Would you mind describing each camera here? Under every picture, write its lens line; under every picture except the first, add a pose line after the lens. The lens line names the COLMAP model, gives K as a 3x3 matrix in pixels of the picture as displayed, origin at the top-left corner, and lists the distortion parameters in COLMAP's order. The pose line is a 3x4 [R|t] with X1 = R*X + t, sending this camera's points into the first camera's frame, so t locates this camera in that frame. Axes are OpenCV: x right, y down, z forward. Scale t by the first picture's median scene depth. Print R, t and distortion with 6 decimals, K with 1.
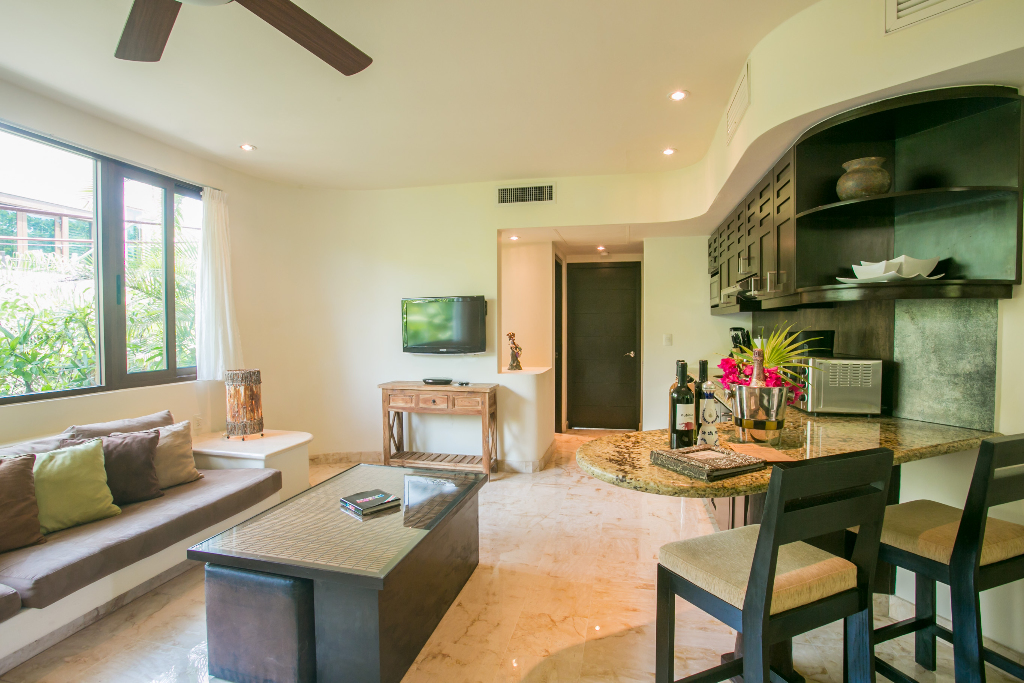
lens RADIAL K [[504.1, 0, 512.0], [0, 504.1, 341.5], [0, 0, 1]] dist [0.001233, 0.000753]
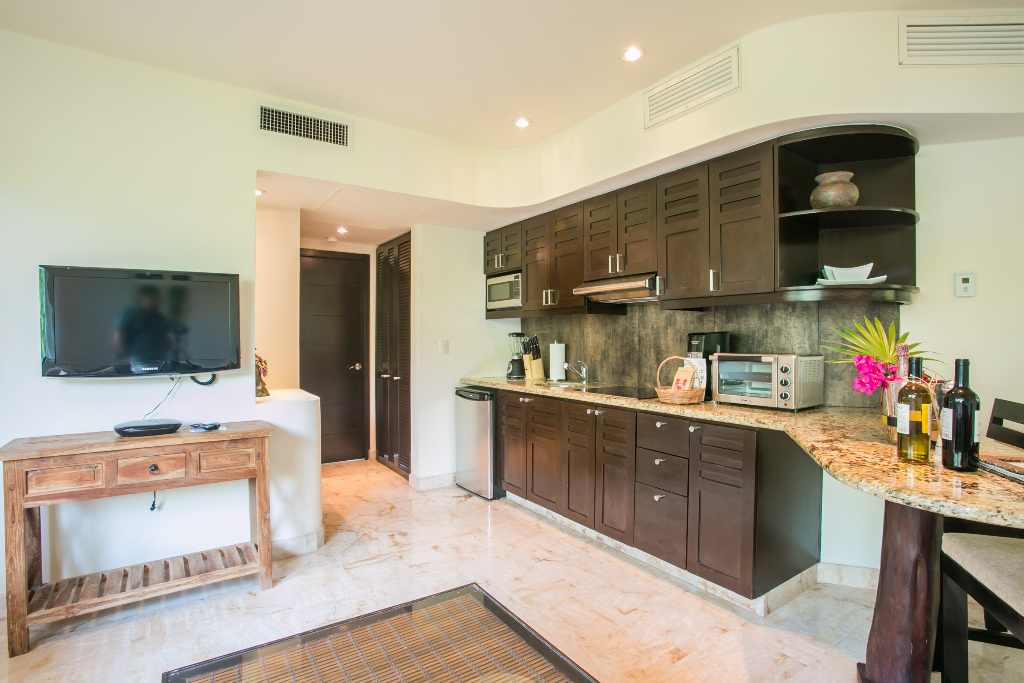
lens RADIAL K [[508.3, 0, 512.0], [0, 508.3, 341.5], [0, 0, 1]] dist [-0.012635, 0.000517]
pose [[0.677388, -0.000442, 0.735625, -0.279867], [0.019416, 0.999662, -0.017278, 0.004872], [-0.735369, 0.025987, 0.677168, 0.367794]]
